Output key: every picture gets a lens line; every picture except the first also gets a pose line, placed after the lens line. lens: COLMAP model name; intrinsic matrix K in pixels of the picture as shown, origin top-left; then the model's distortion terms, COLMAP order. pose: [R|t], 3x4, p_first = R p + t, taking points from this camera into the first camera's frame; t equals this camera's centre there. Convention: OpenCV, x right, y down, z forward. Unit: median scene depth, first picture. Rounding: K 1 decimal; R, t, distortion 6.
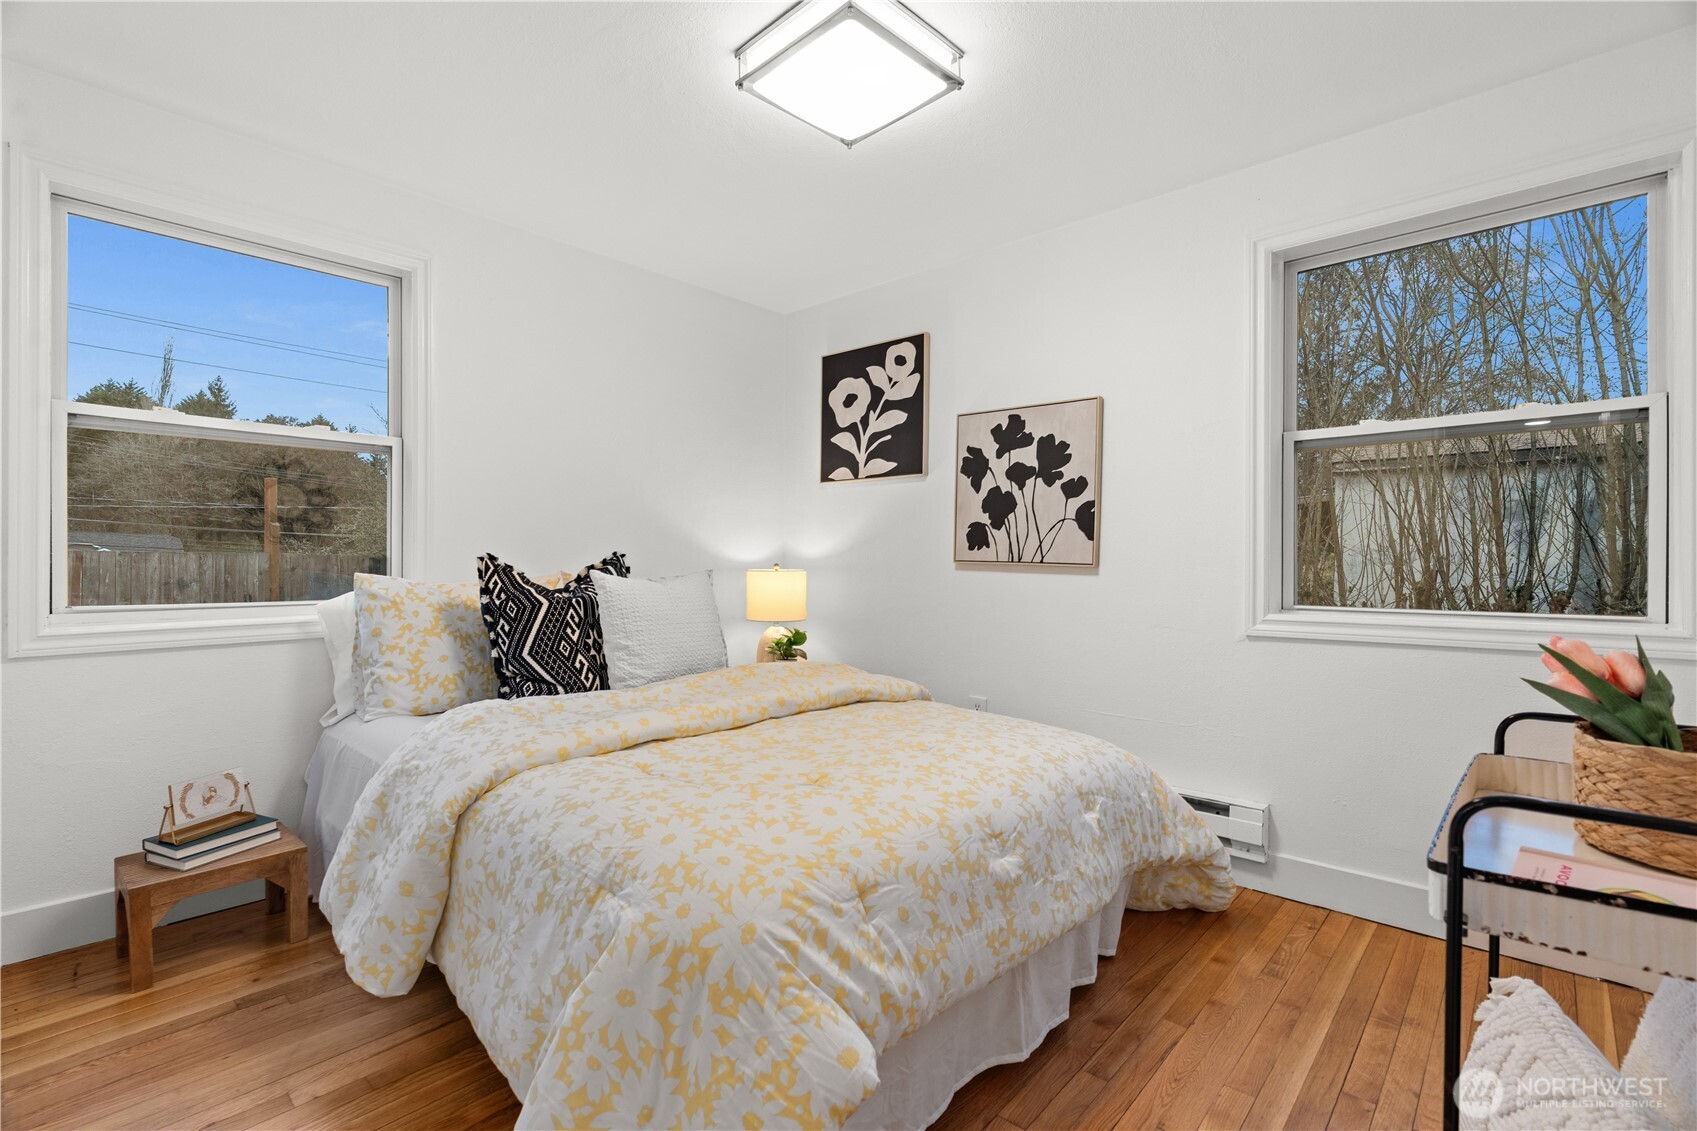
lens RADIAL K [[775.2, 0, 848.5], [0, 775.2, 565.5], [0, 0, 1]] dist [-0.001667, -0.000123]
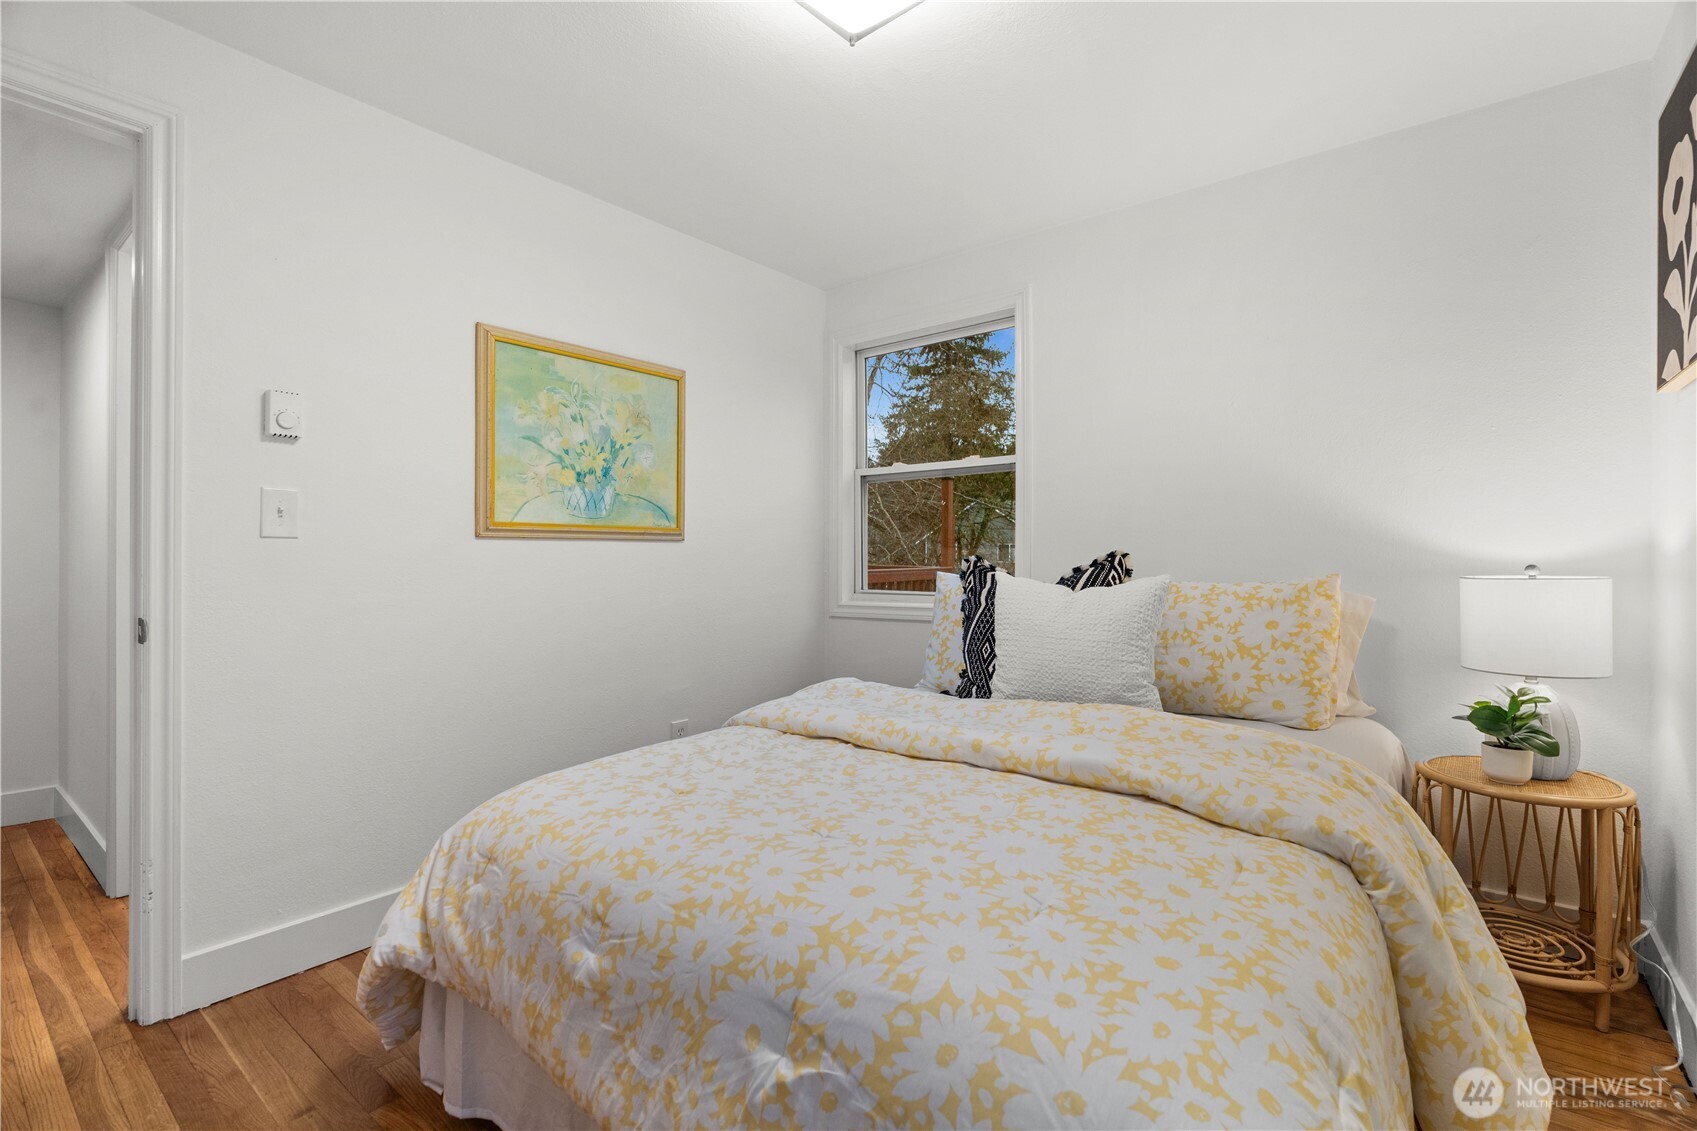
lens RADIAL K [[775.2, 0, 848.5], [0, 775.2, 565.5], [0, 0, 1]] dist [-0.001667, -0.000123]
pose [[0.063809, 0.002512, -0.997959, 0.758909], [-0.001550, 0.999996, 0.002418, -0.005042], [0.997961, 0.001392, 0.063812, 0.934692]]
